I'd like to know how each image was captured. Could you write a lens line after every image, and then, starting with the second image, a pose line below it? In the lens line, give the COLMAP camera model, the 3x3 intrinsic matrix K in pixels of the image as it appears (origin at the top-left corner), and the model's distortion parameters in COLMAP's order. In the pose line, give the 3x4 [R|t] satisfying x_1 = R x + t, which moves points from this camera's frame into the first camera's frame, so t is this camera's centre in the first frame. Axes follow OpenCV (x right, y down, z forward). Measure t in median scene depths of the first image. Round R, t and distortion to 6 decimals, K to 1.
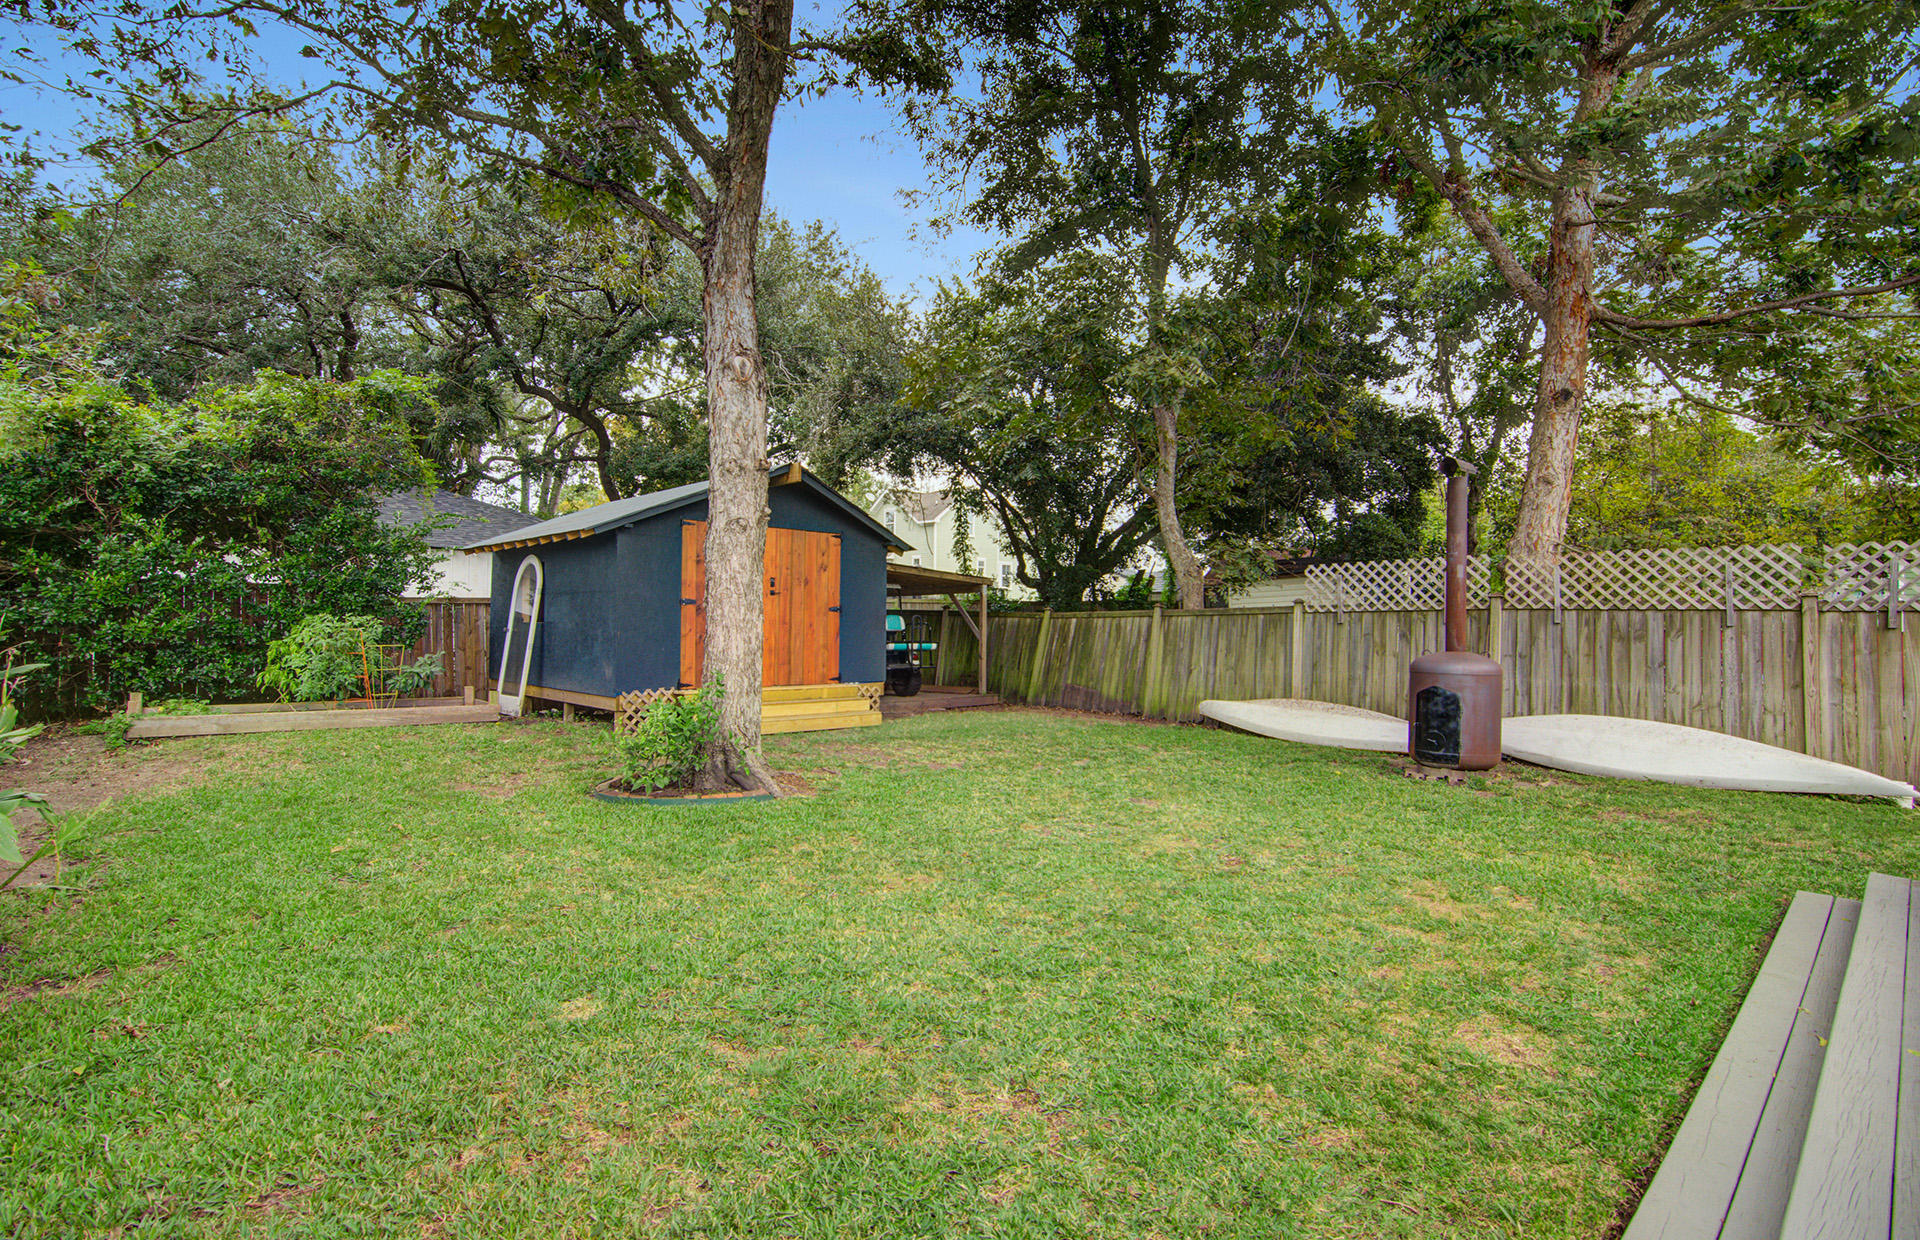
lens RADIAL K [[950.5, 0, 947.9], [0, 950.5, 611.1], [0, 0, 1]] dist [-0.004738, 0.003771]
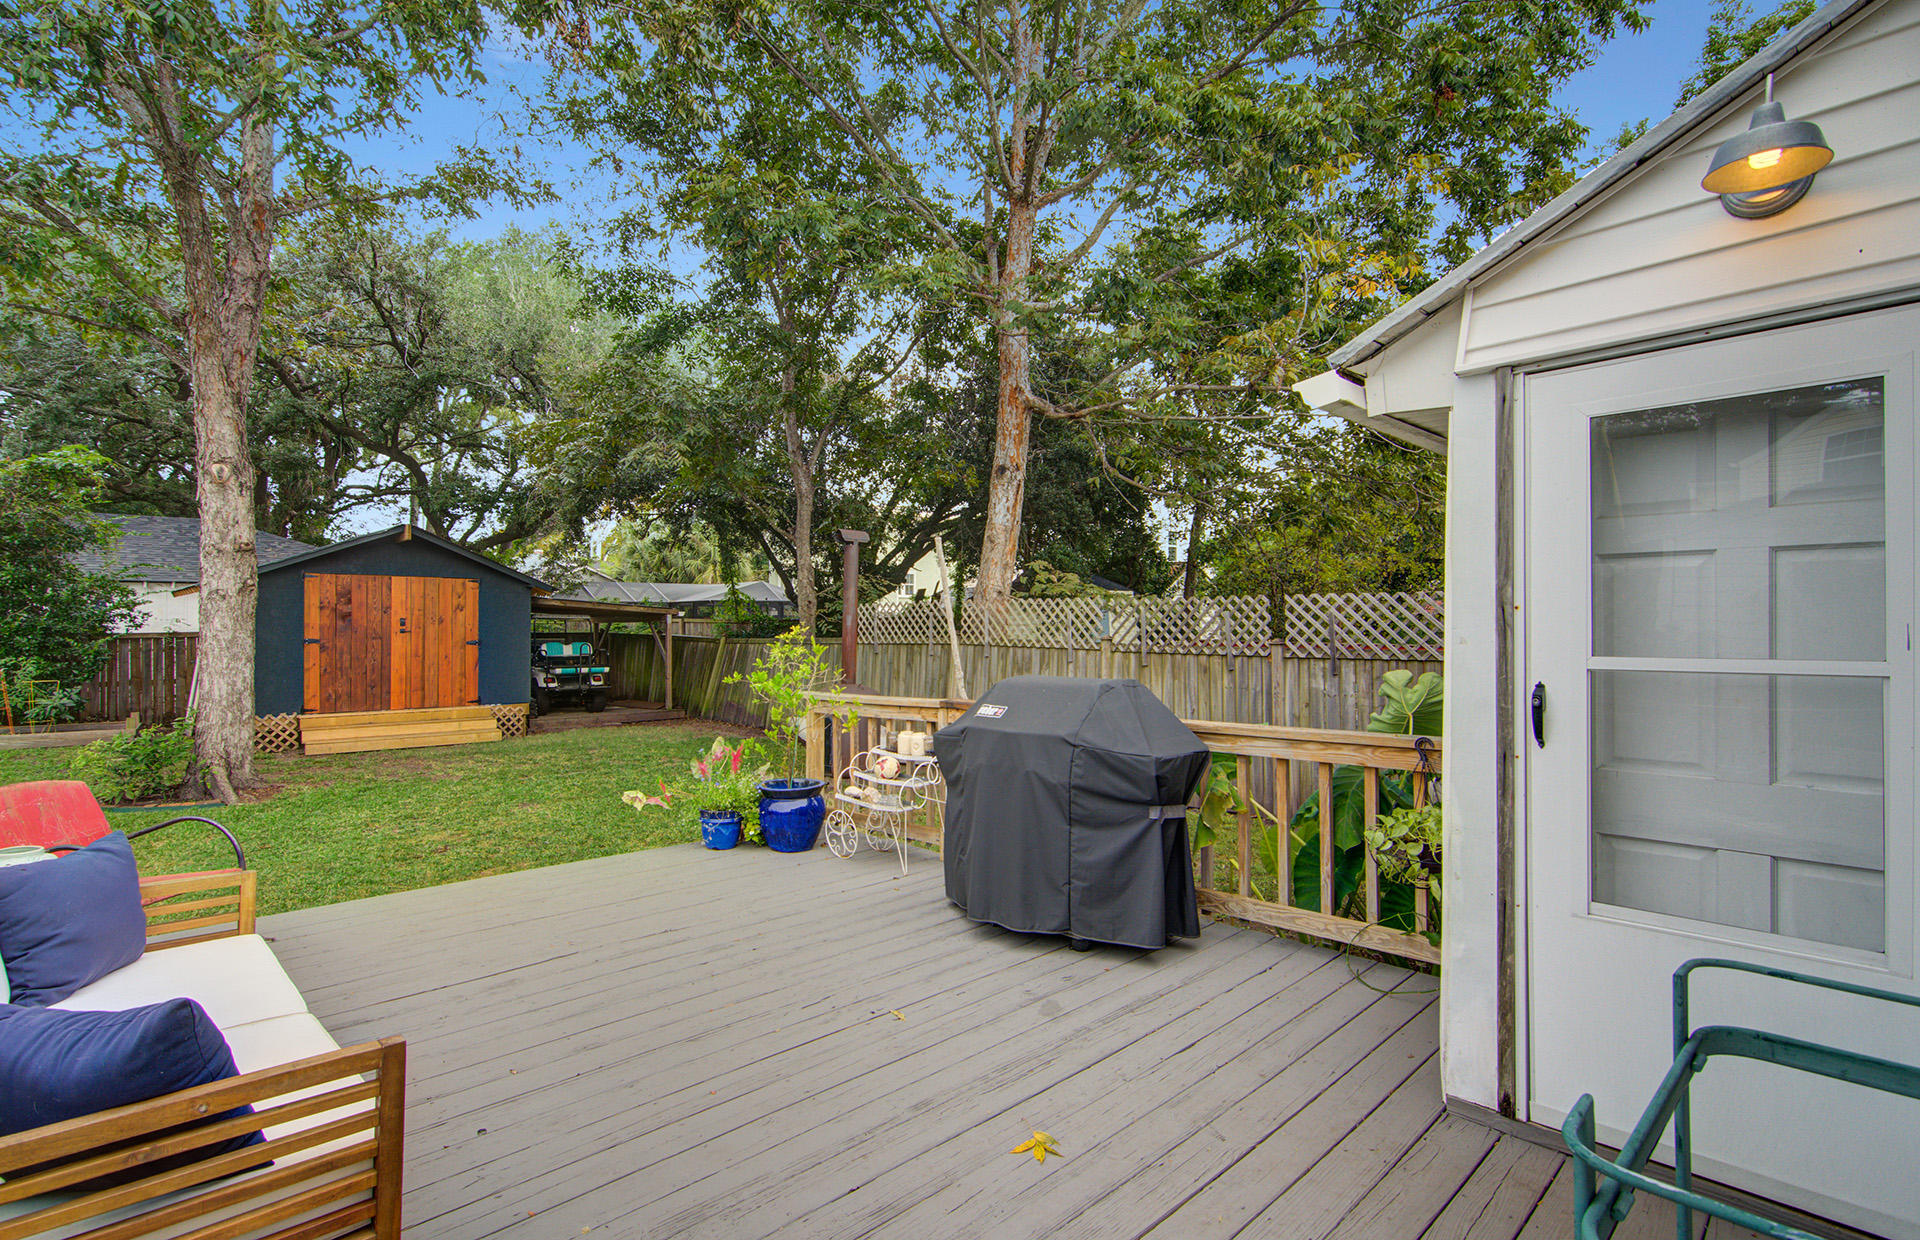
lens RADIAL K [[950.5, 0, 963.7], [0, 950.5, 620.0], [0, 0, 1]] dist [-0.004738, 0.003771]
pose [[0.999914, -0.007488, 0.010730, 0.504354], [0.007373, 0.999916, 0.010696, -0.040387], [-0.010809, -0.010616, 0.999885, -0.196266]]
